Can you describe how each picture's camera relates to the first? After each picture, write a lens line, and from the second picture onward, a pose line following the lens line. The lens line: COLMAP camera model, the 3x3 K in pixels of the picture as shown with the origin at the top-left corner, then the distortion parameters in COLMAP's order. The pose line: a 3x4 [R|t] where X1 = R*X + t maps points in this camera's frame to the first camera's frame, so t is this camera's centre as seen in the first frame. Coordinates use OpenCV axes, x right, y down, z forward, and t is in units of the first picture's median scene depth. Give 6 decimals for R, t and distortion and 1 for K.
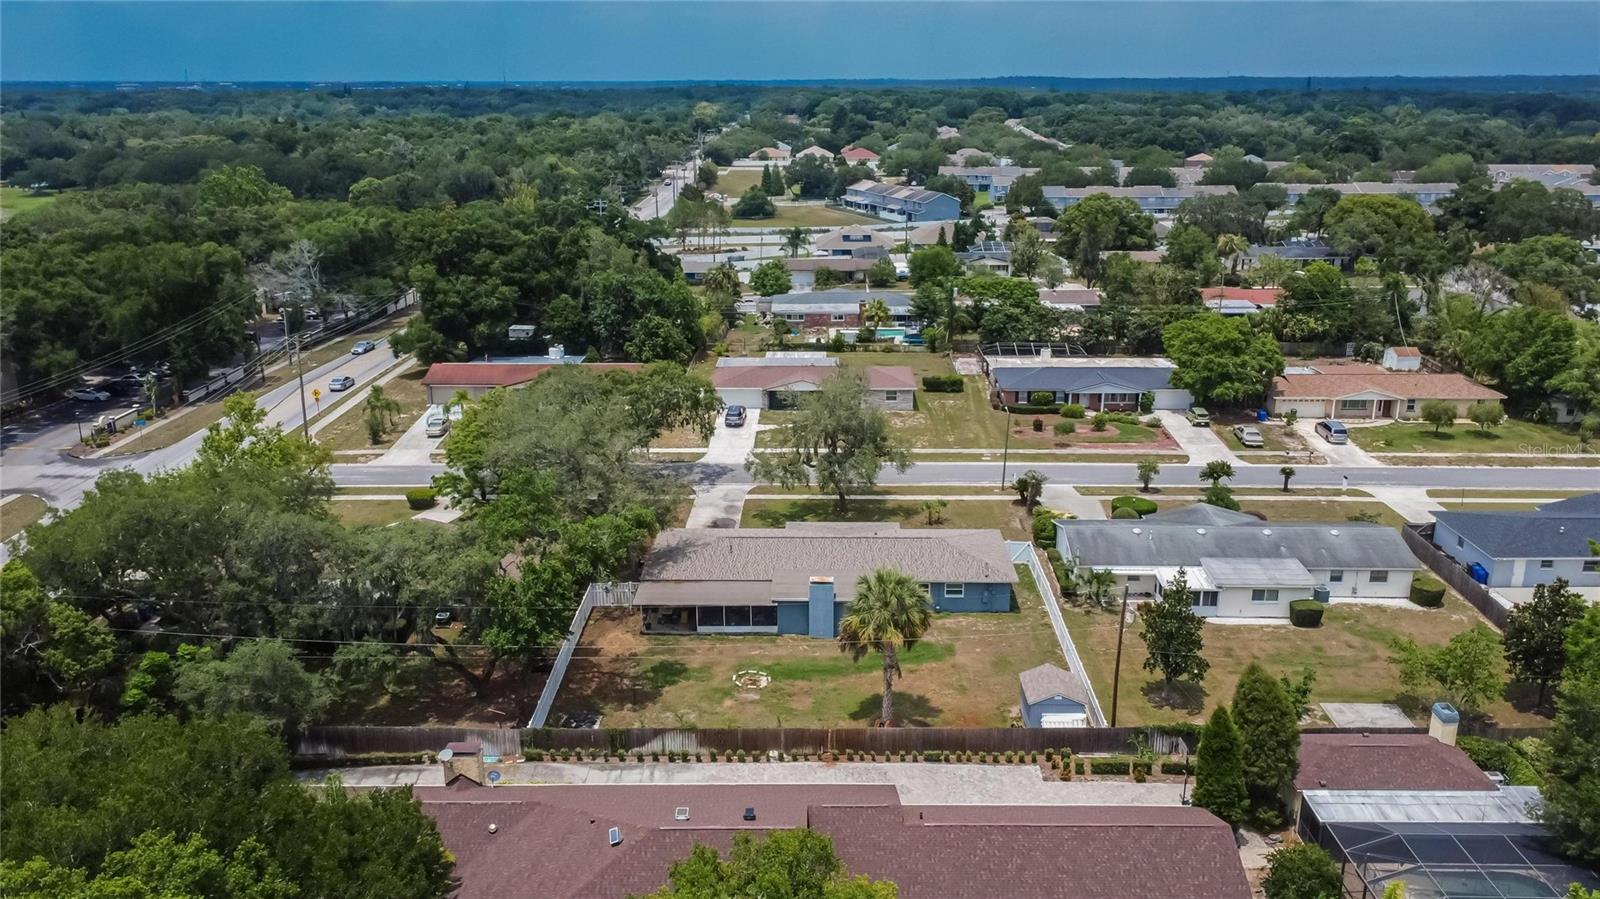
lens RADIAL K [[1244.7, 0, 804.3], [0, 1244.7, 417.8], [0, 0, 1]] dist [0.015743, -0.007068]
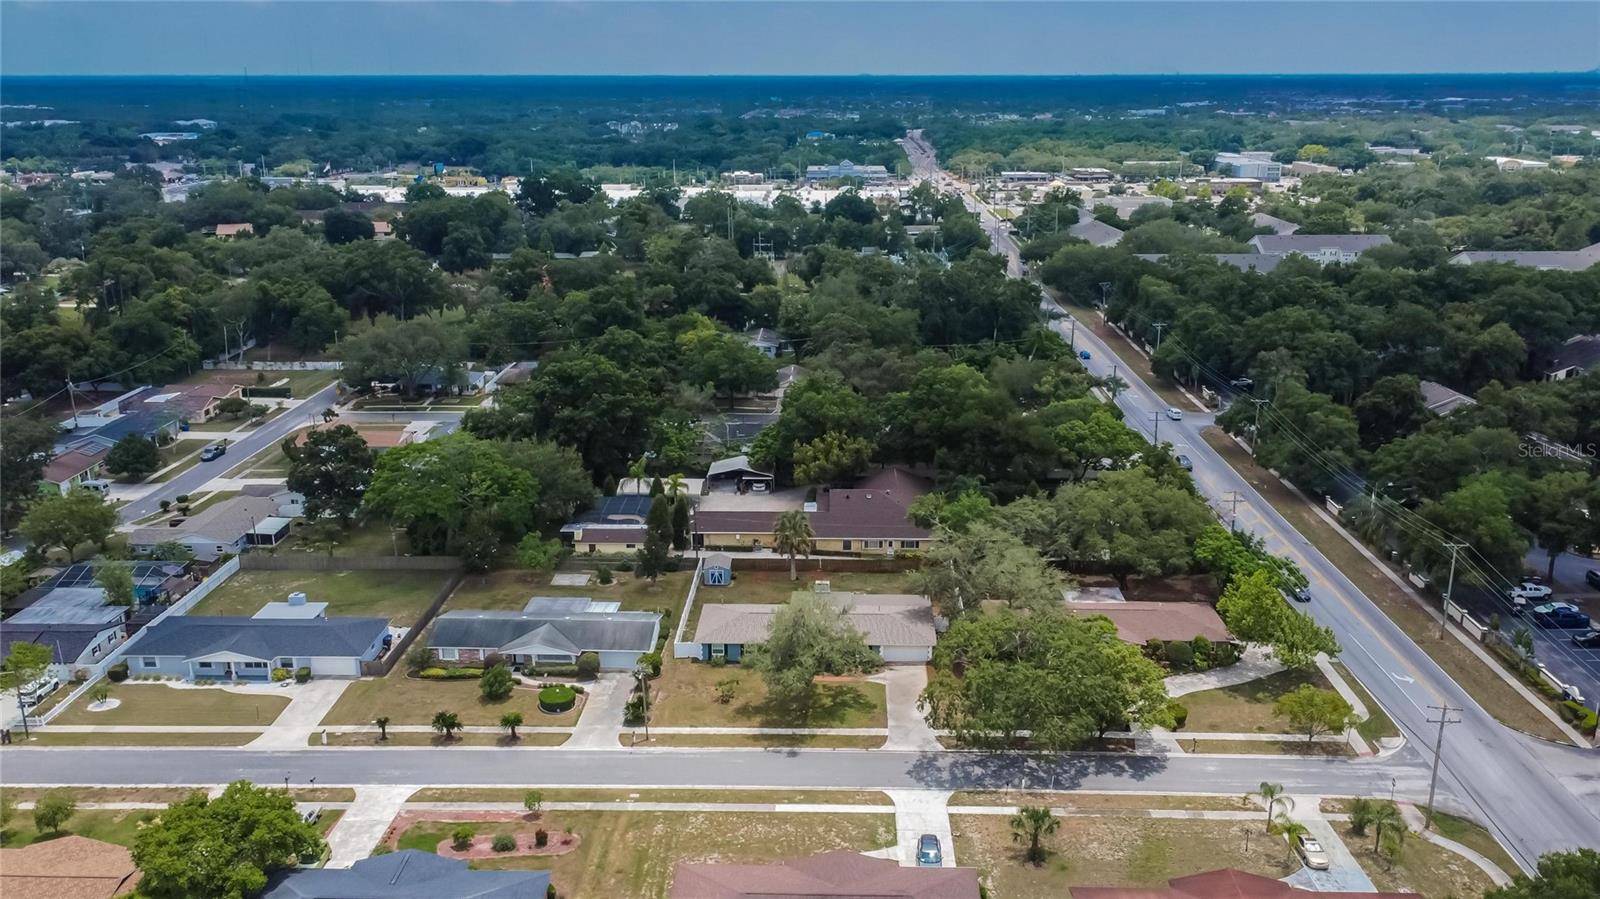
lens RADIAL K [[1297.3, 0, 806.3], [0, 1297.3, 421.6], [0, 0, 1]] dist [0.012757, 0.003050]
pose [[-0.999913, 0.002868, 0.012883, 0.009876], [0.009043, 0.859863, 0.510445, -0.852154], [-0.009613, 0.510517, -0.859814, 2.086937]]
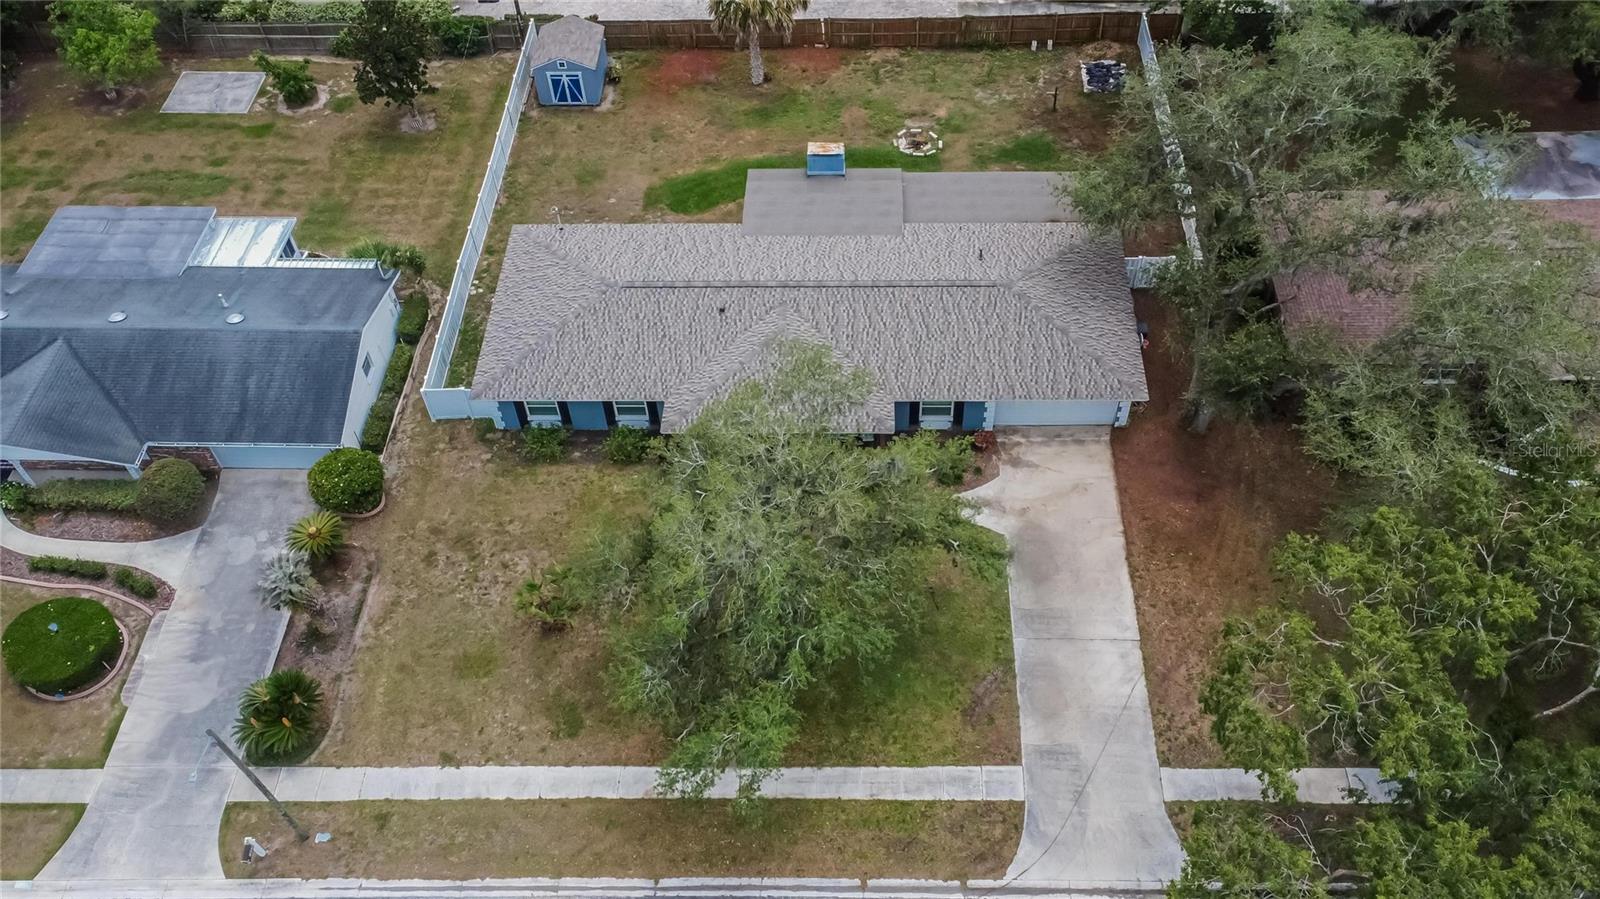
lens RADIAL K [[1317.7, 0, 828.8], [0, 1317.7, 451.5], [0, 0, 1]] dist [0.024152, 0.006487]
pose [[-0.999677, 0.015862, 0.019881, 0.000567], [0.024638, 0.410043, 0.911733, -0.377366], [0.006310, 0.911928, -0.410301, 1.214122]]
